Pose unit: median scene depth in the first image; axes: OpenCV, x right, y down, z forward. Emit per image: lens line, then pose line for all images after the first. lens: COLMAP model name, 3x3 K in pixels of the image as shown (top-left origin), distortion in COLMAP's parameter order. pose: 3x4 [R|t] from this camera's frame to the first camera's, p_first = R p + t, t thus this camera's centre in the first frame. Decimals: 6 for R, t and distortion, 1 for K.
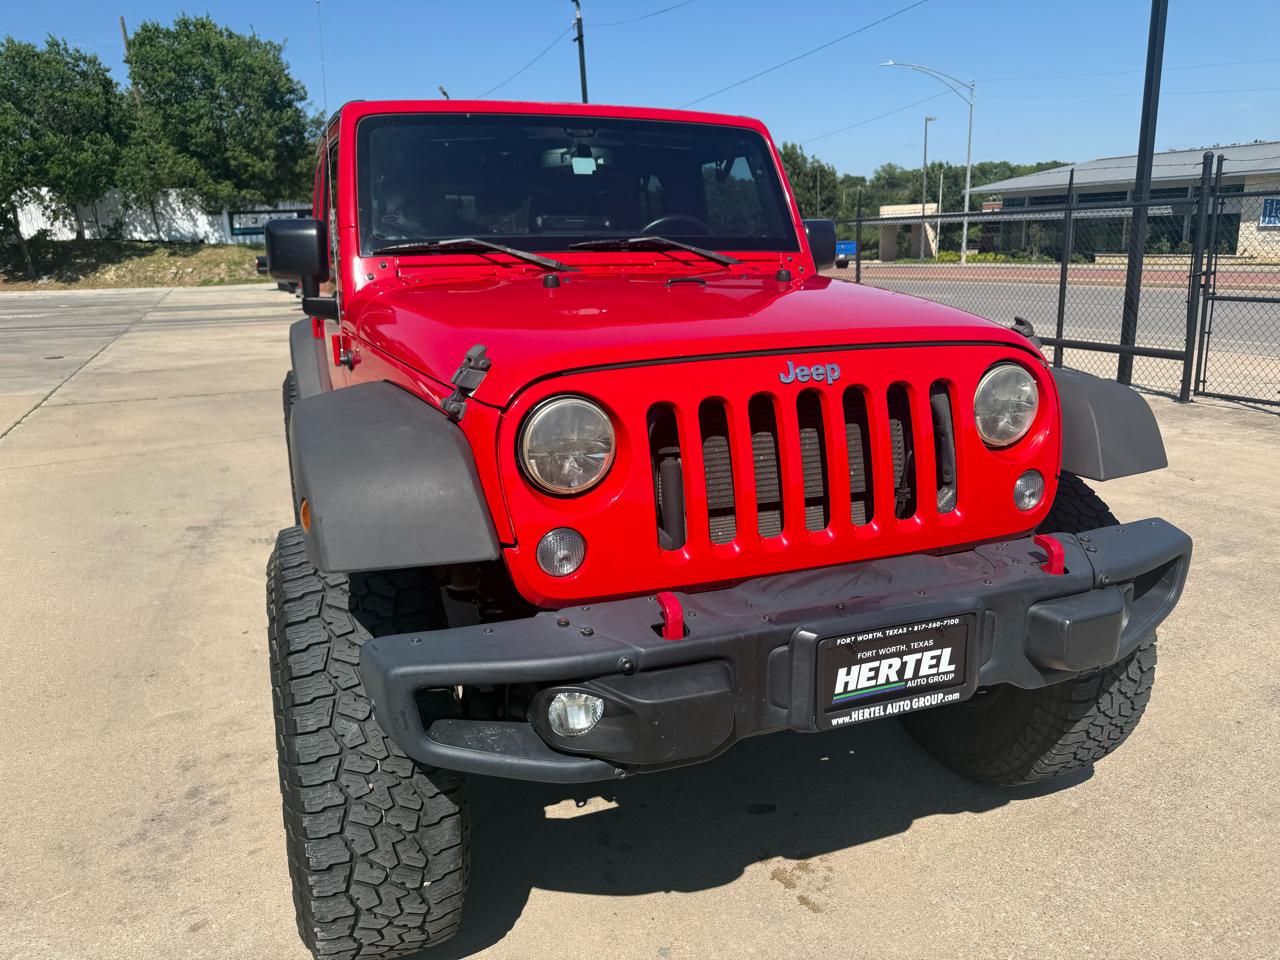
lens RADIAL K [[909.8, 0, 646.5], [0, 909.8, 477.1], [0, 0, 1]] dist [0.052577, -0.068935]
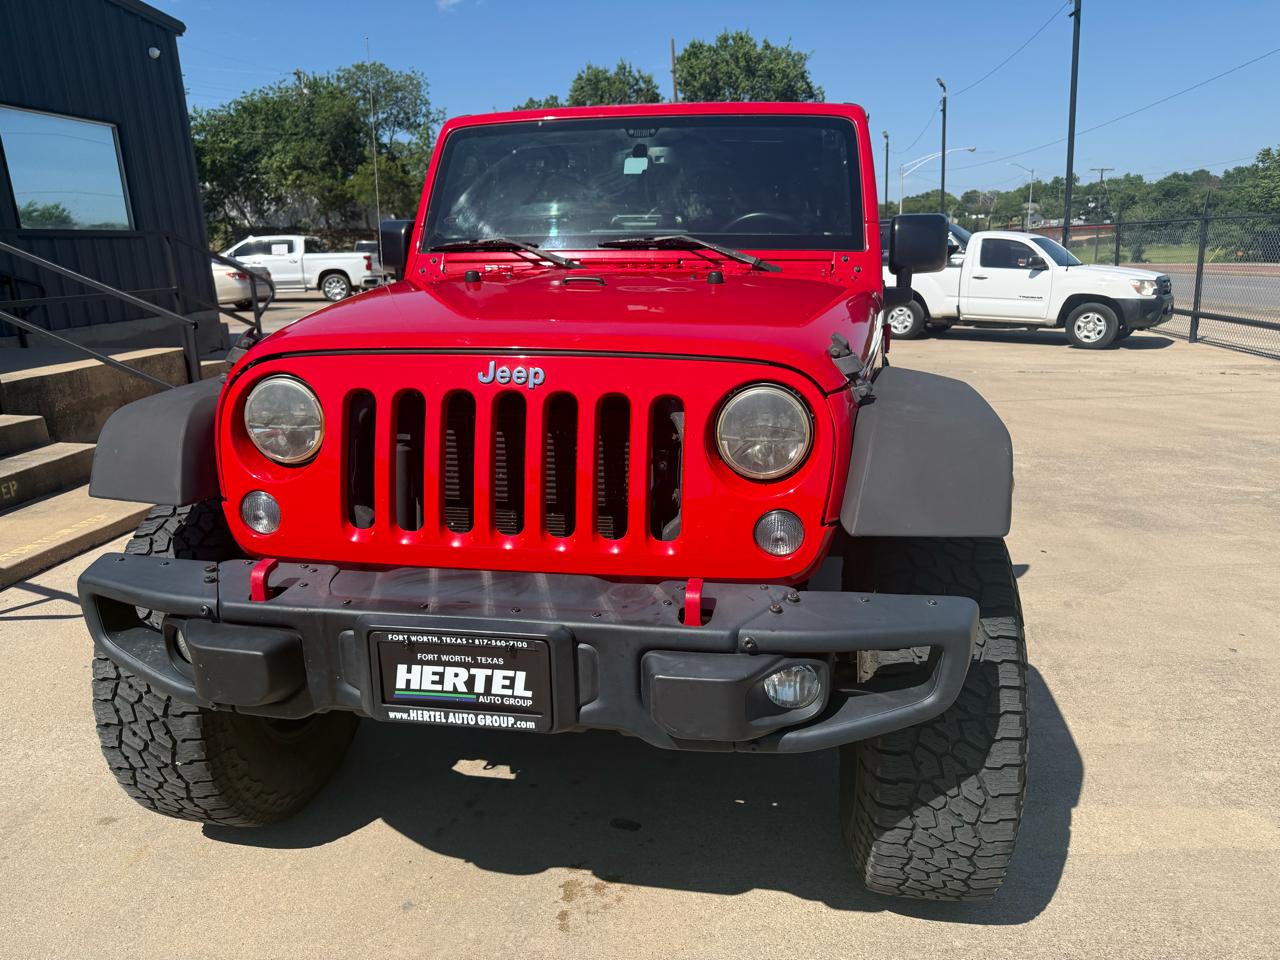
lens RADIAL K [[909.8, 0, 648.3], [0, 909.8, 470.0], [0, 0, 1]] dist [0.052577, -0.068935]
pose [[0.860180, 0.128133, -0.493631, 0.646204], [-0.128862, 0.991123, 0.032720, -0.050613], [0.493442, 0.035466, 0.869056, 0.172445]]
